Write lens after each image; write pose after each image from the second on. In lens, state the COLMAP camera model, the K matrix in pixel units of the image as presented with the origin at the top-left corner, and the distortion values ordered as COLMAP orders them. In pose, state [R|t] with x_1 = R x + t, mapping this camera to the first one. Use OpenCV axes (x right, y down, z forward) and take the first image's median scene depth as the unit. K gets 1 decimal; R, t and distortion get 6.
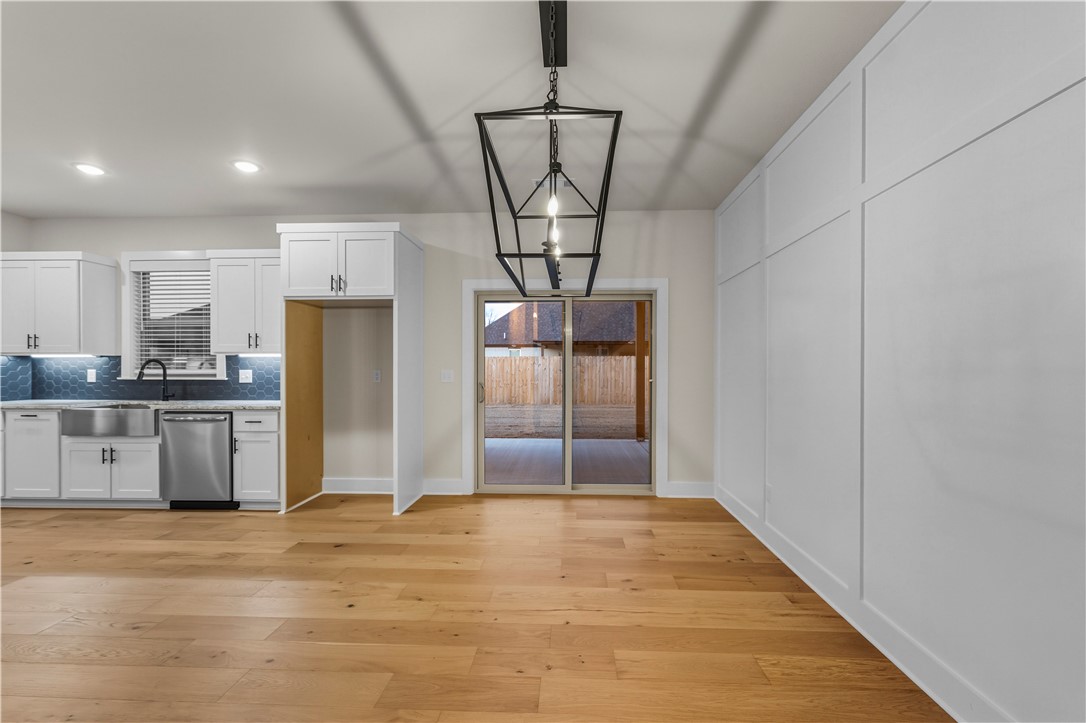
lens RADIAL K [[457.0, 0, 547.9], [0, 457.0, 368.1], [0, 0, 1]] dist [0.001444, 0.000080]
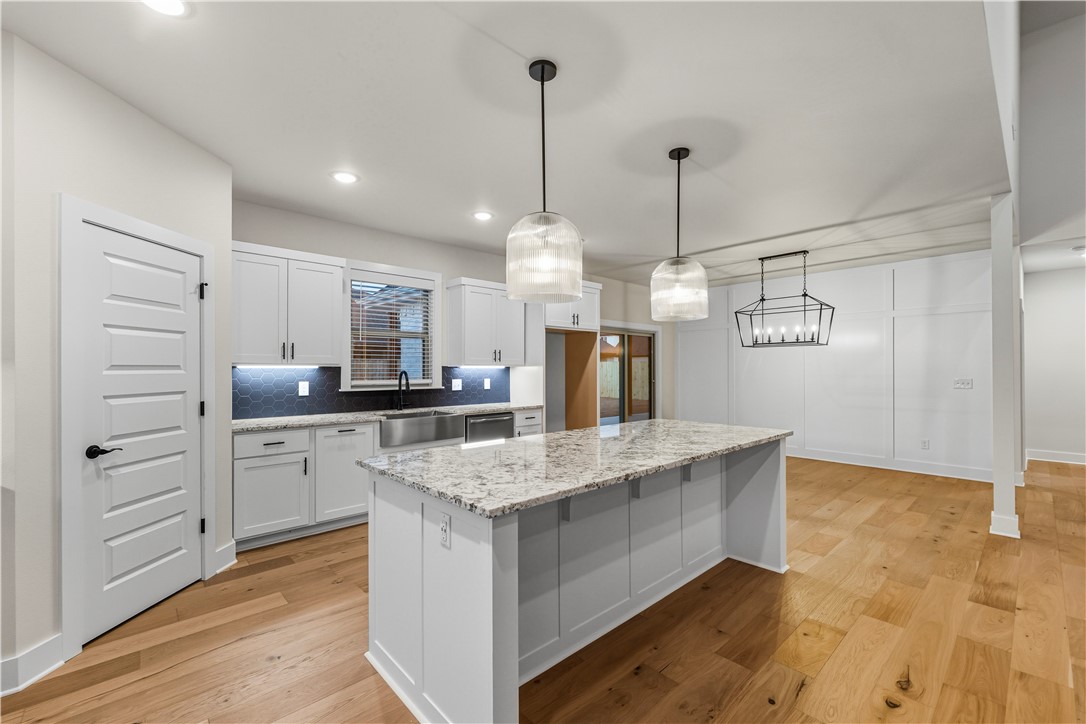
lens RADIAL K [[457.0, 0, 547.9], [0, 457.0, 368.6], [0, 0, 1]] dist [0.001444, 0.000080]
pose [[0.700622, -0.000393, 0.713532, -1.370464], [0.001511, 0.999998, -0.000932, -0.022344], [-0.713531, 0.001731, 0.700622, 0.025189]]
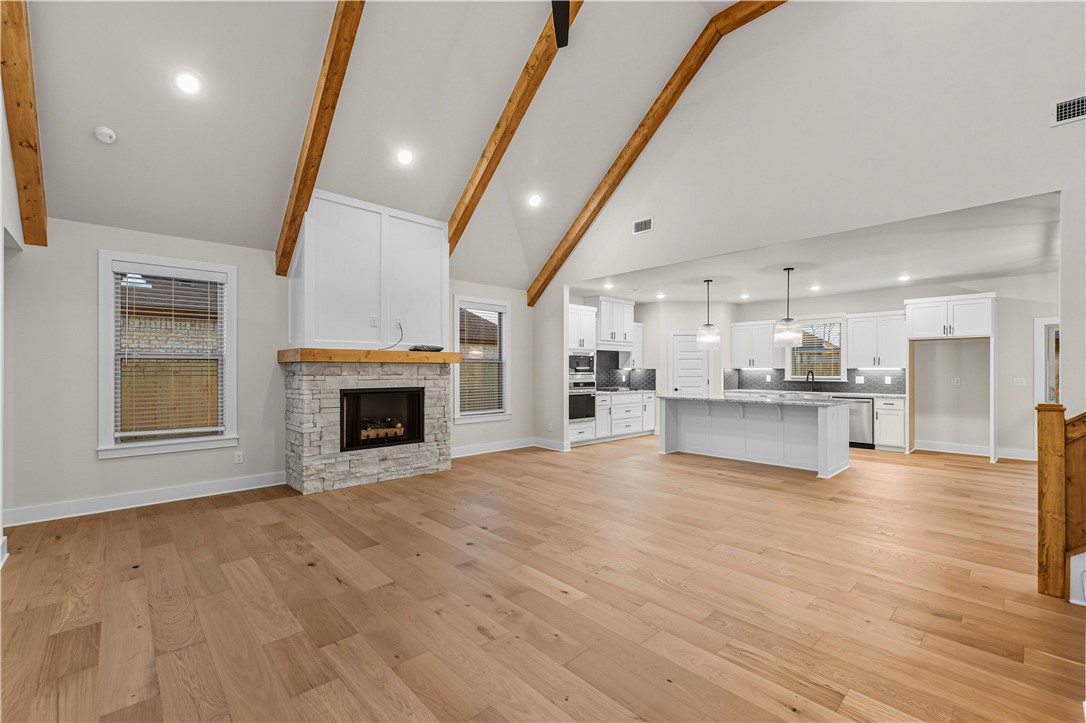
lens RADIAL K [[457.0, 0, 547.9], [0, 457.0, 368.1], [0, 0, 1]] dist [0.001444, 0.000080]
pose [[0.711838, -0.002398, -0.702340, -0.273931], [-0.000418, 0.999993, -0.003837, -0.022766], [0.702344, 0.003025, 0.711831, -1.215141]]
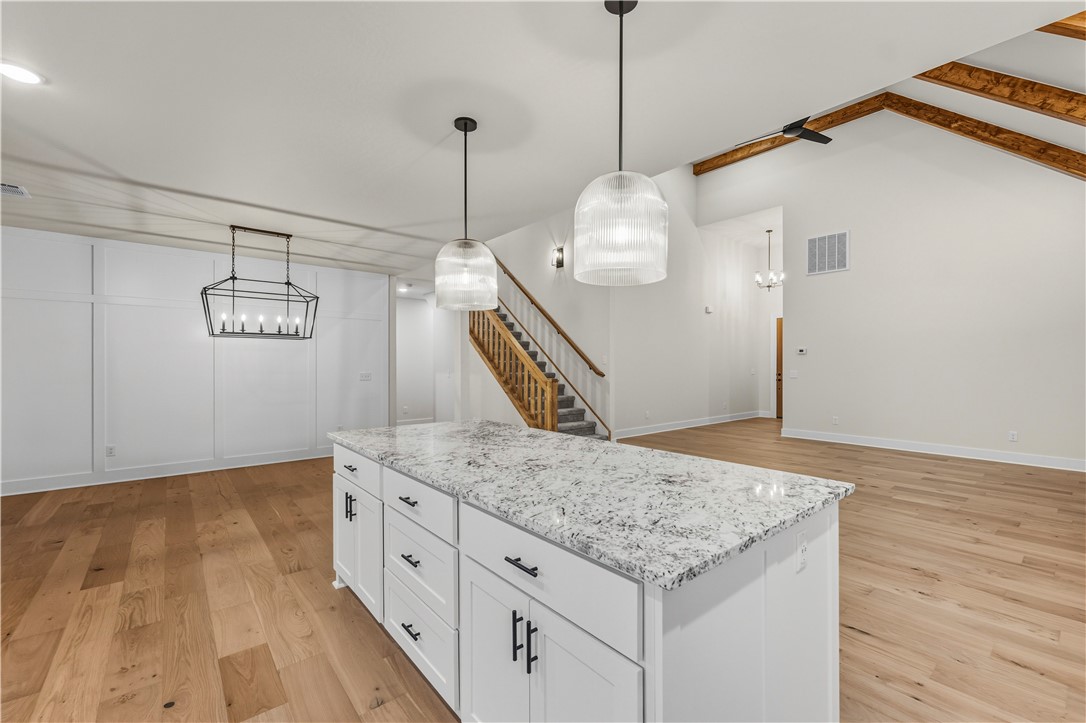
lens RADIAL K [[454.7, 0, 555.1], [0, 454.7, 361.5], [0, 0, 1]] dist [0.000151, 0.000027]
pose [[-0.674470, 0.000156, 0.738303, -1.274349], [-0.001526, 0.999998, -0.001605, -0.027420], [-0.738301, -0.002210, -0.674468, 0.671288]]
